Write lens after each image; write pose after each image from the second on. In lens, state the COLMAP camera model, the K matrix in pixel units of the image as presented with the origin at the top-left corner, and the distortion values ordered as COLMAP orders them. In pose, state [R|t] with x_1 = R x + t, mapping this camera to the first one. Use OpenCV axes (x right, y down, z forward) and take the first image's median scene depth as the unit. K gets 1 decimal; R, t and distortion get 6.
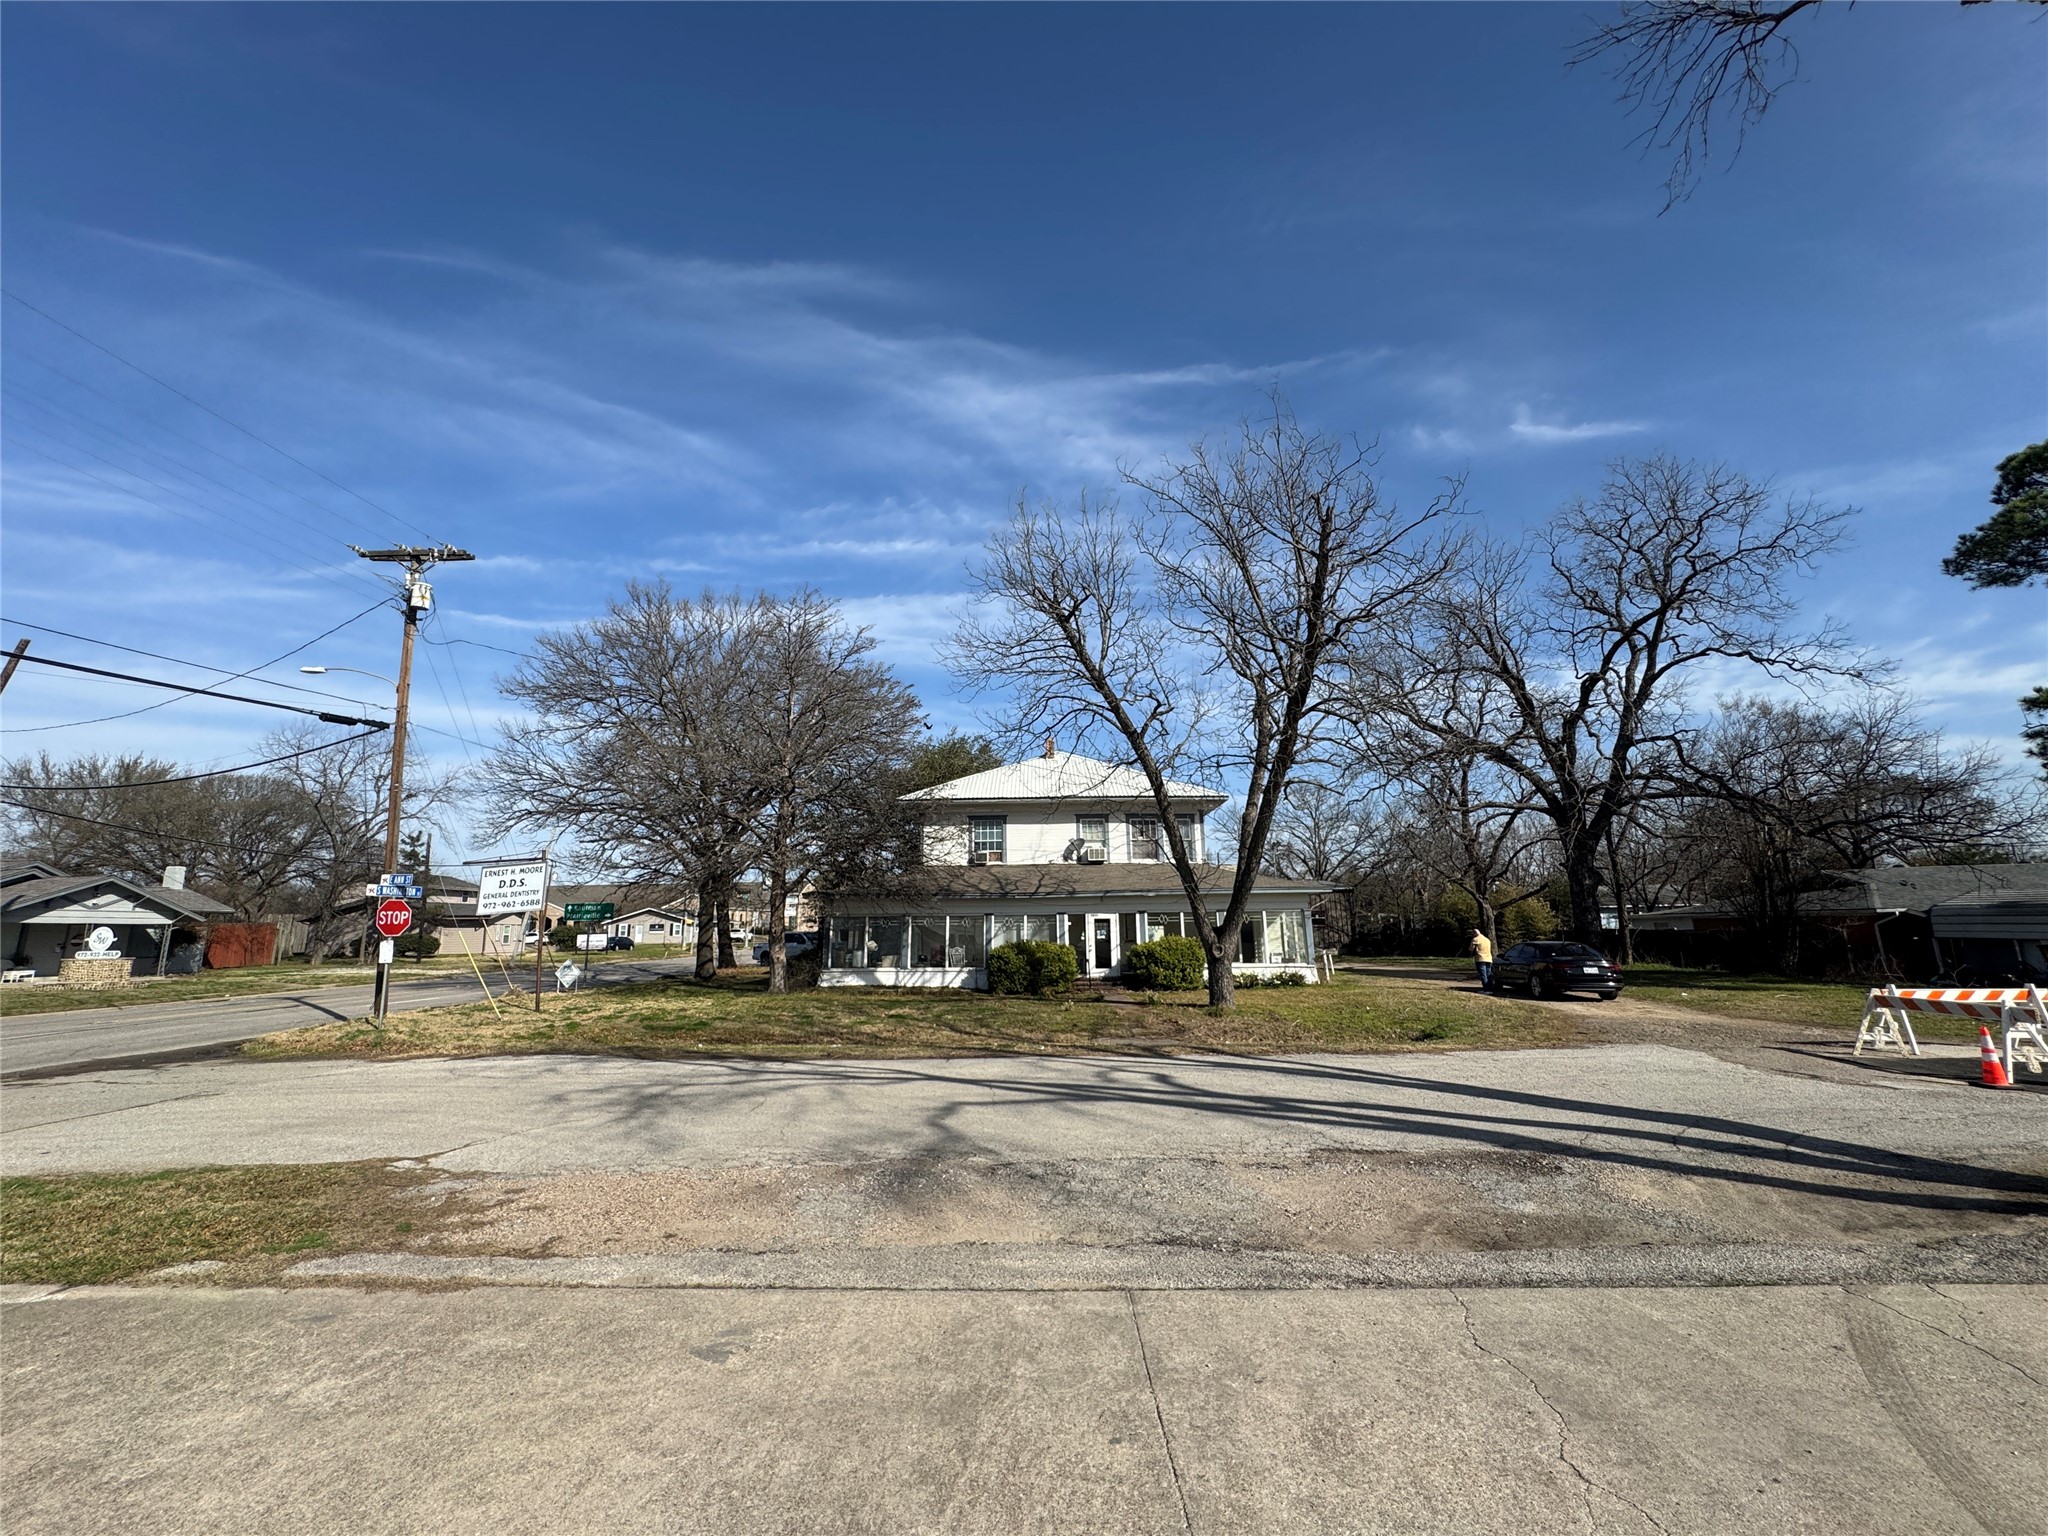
lens RADIAL K [[821.8, 0, 971.3], [0, 821.8, 851.4], [0, 0, 1]] dist [-0.000124, 0.000278]
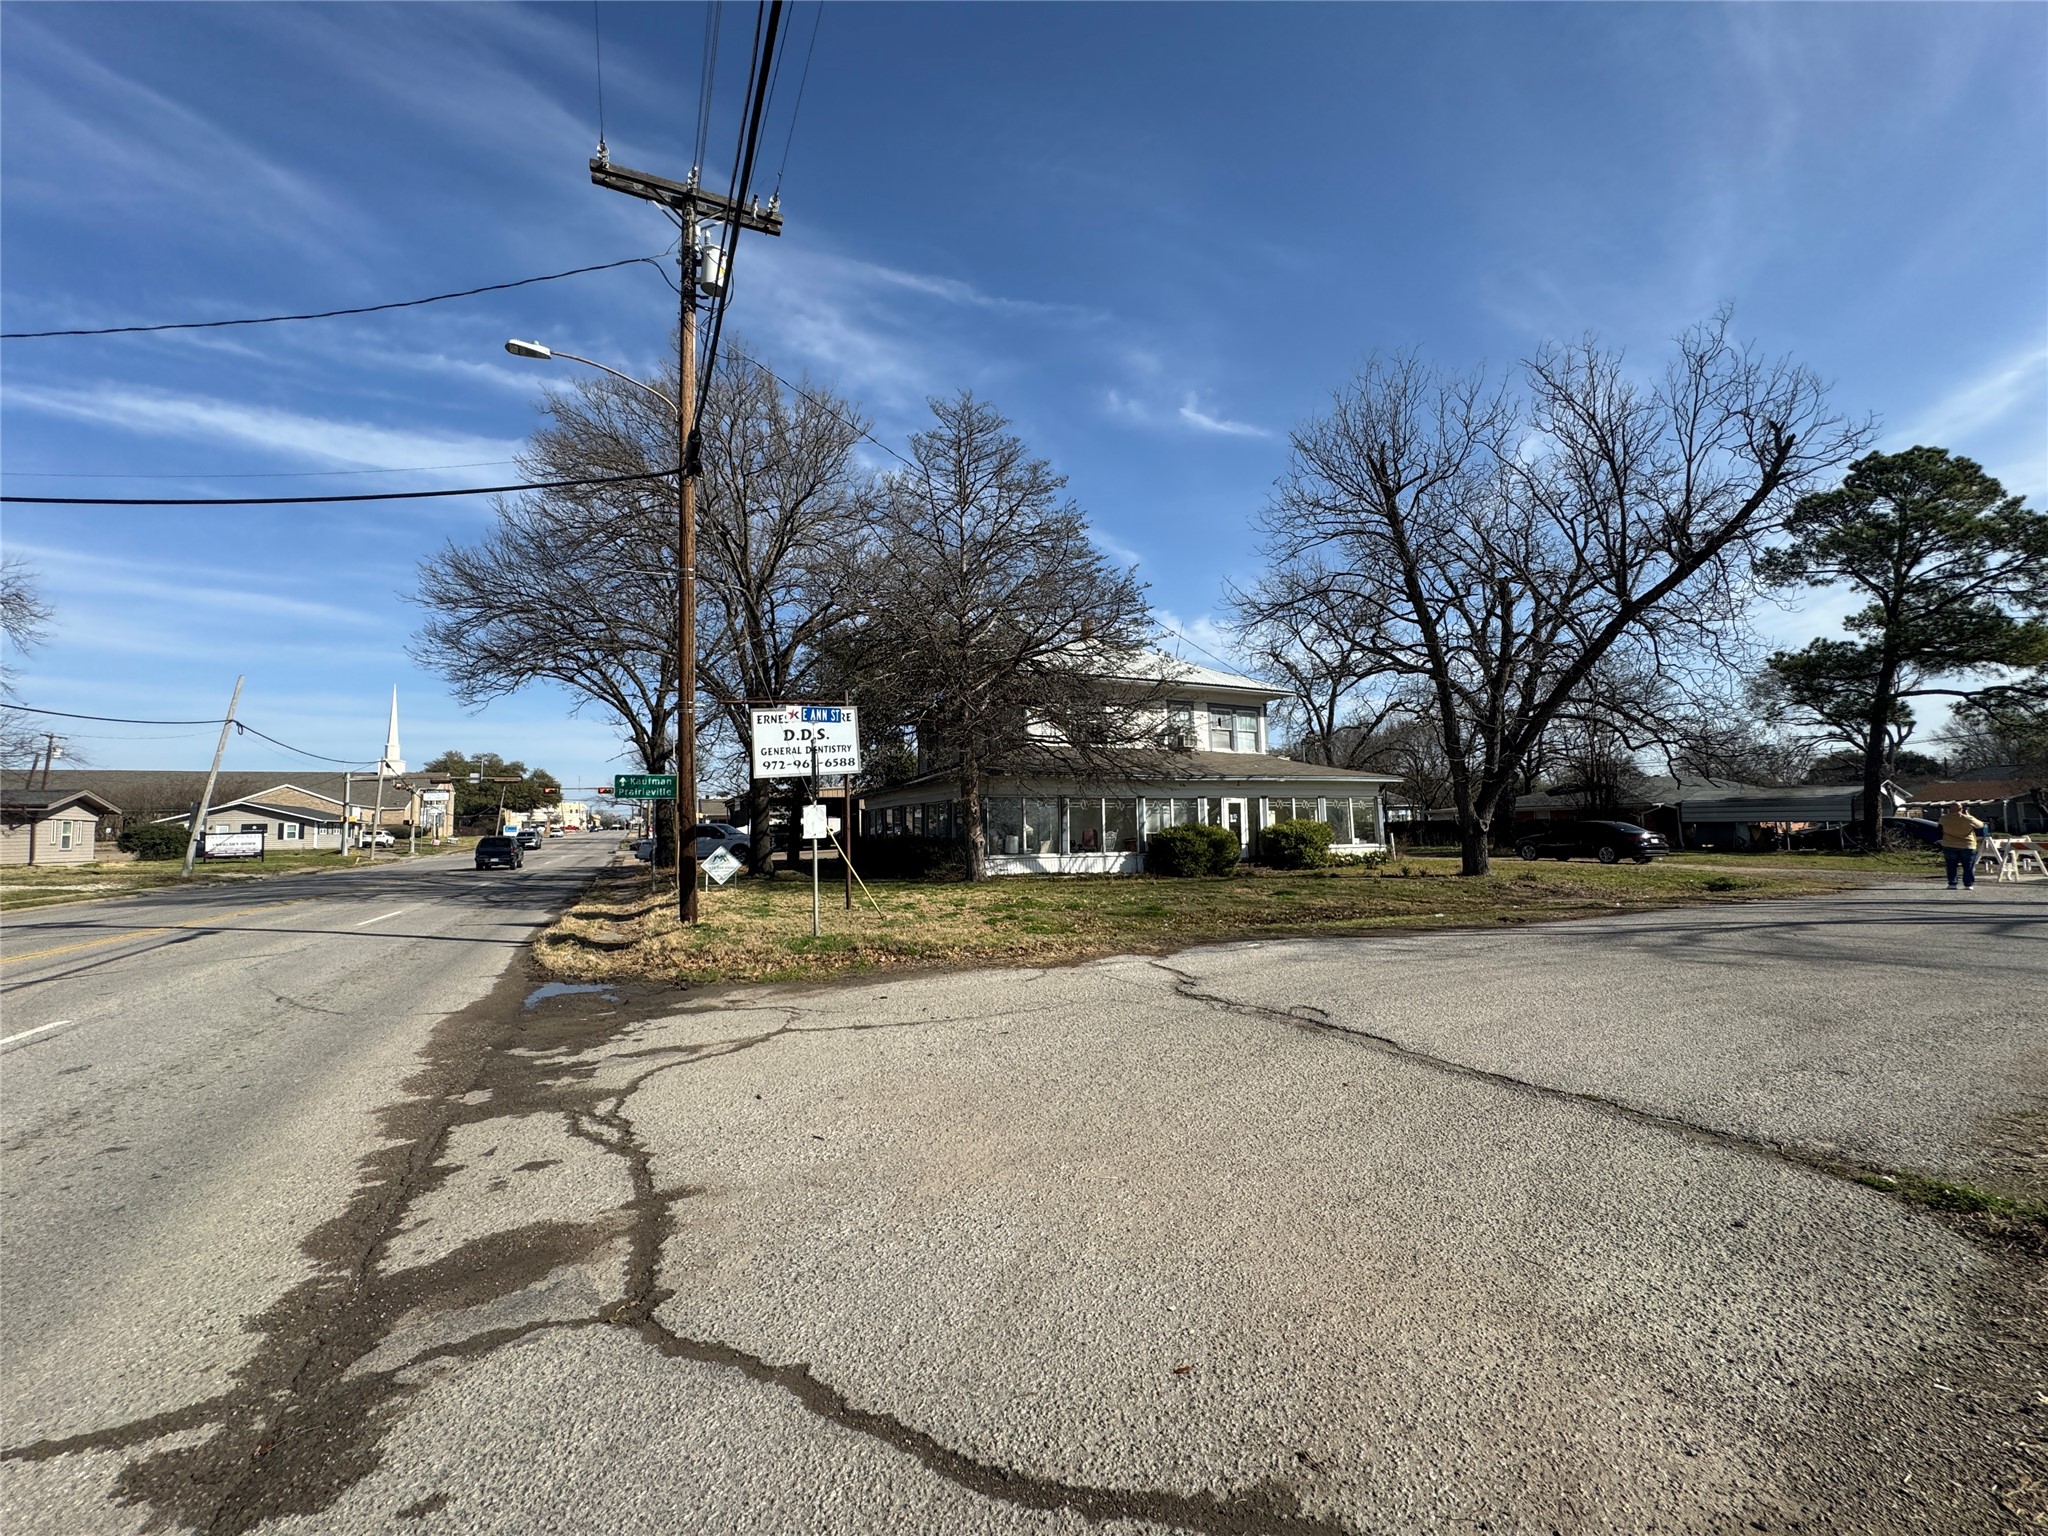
lens RADIAL K [[821.8, 0, 1019.9], [0, 821.8, 769.4], [0, 0, 1]] dist [-0.000124, 0.000278]
pose [[0.892129, 0.030920, 0.450722, -0.490622], [-0.038039, 0.999254, 0.006741, 0.038826], [-0.450177, -0.023159, 0.892639, 0.180871]]
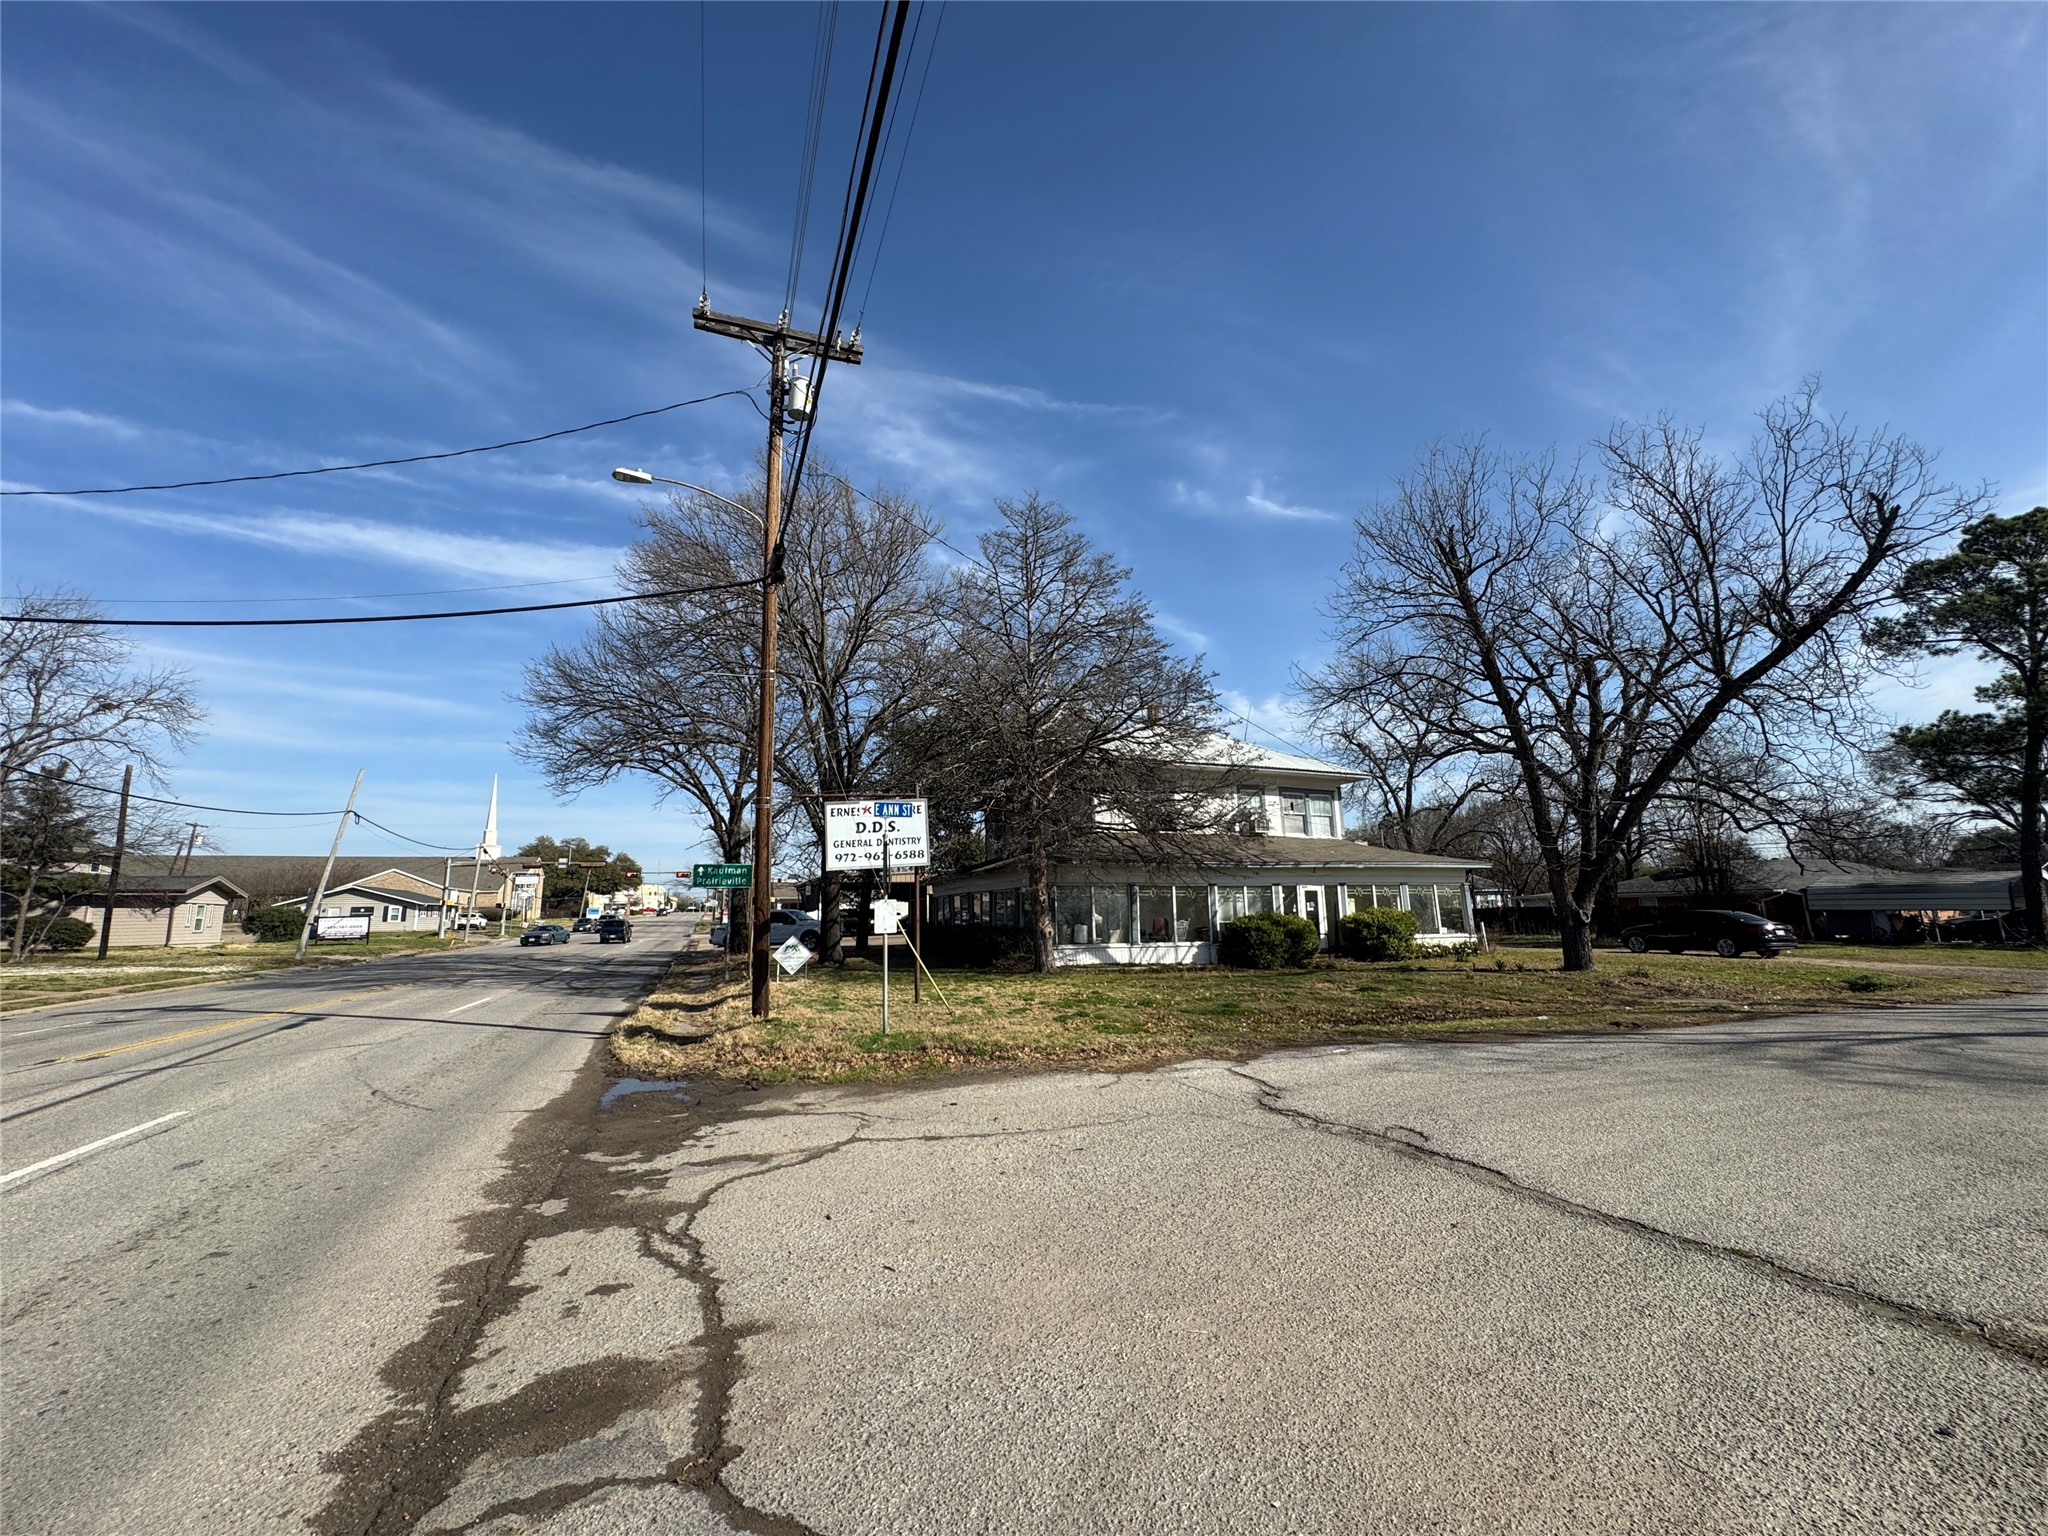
lens RADIAL K [[821.8, 0, 1020.2], [0, 821.8, 771.6], [0, 0, 1]] dist [-0.000124, 0.000278]
pose [[0.925552, 0.064802, 0.373033, -0.491957], [-0.034448, 0.995571, -0.087478, 0.033548], [-0.377049, 0.068115, 0.923685, 0.181744]]
